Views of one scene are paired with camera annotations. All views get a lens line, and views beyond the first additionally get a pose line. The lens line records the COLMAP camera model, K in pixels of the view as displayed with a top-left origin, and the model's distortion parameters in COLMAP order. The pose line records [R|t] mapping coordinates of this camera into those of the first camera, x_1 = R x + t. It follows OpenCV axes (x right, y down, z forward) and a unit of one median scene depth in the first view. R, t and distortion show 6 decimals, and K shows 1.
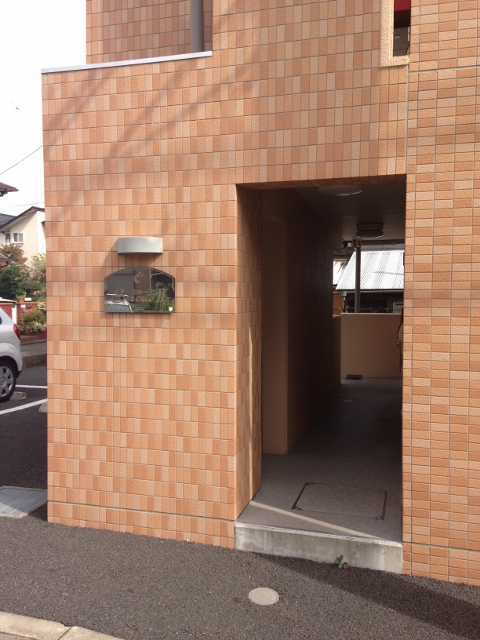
lens RADIAL K [[595.8, 0, 239.9], [0, 595.8, 319.7], [0, 0, 1]] dist [0.068232, 0.000000]
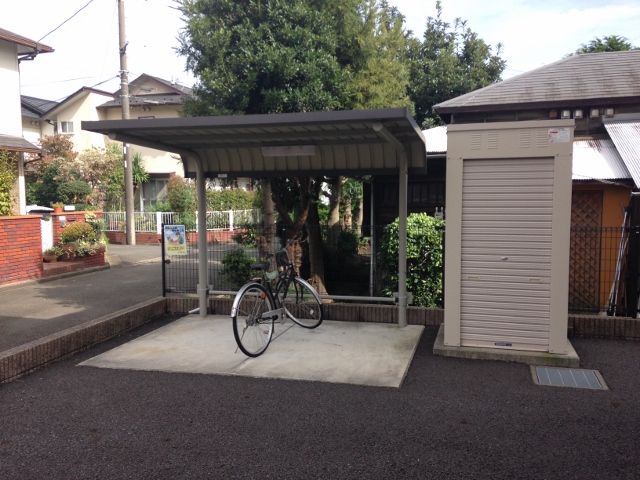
lens RADIAL K [[595.8, 0, 319.7], [0, 595.8, 240.2], [0, 0, 1]] dist [0.068232, 0.000000]
pose [[0.999800, -0.015752, 0.012328, -0.076094], [0.015338, 0.999339, 0.032958, -0.015015], [-0.012839, -0.032762, 0.999381, 0.303481]]
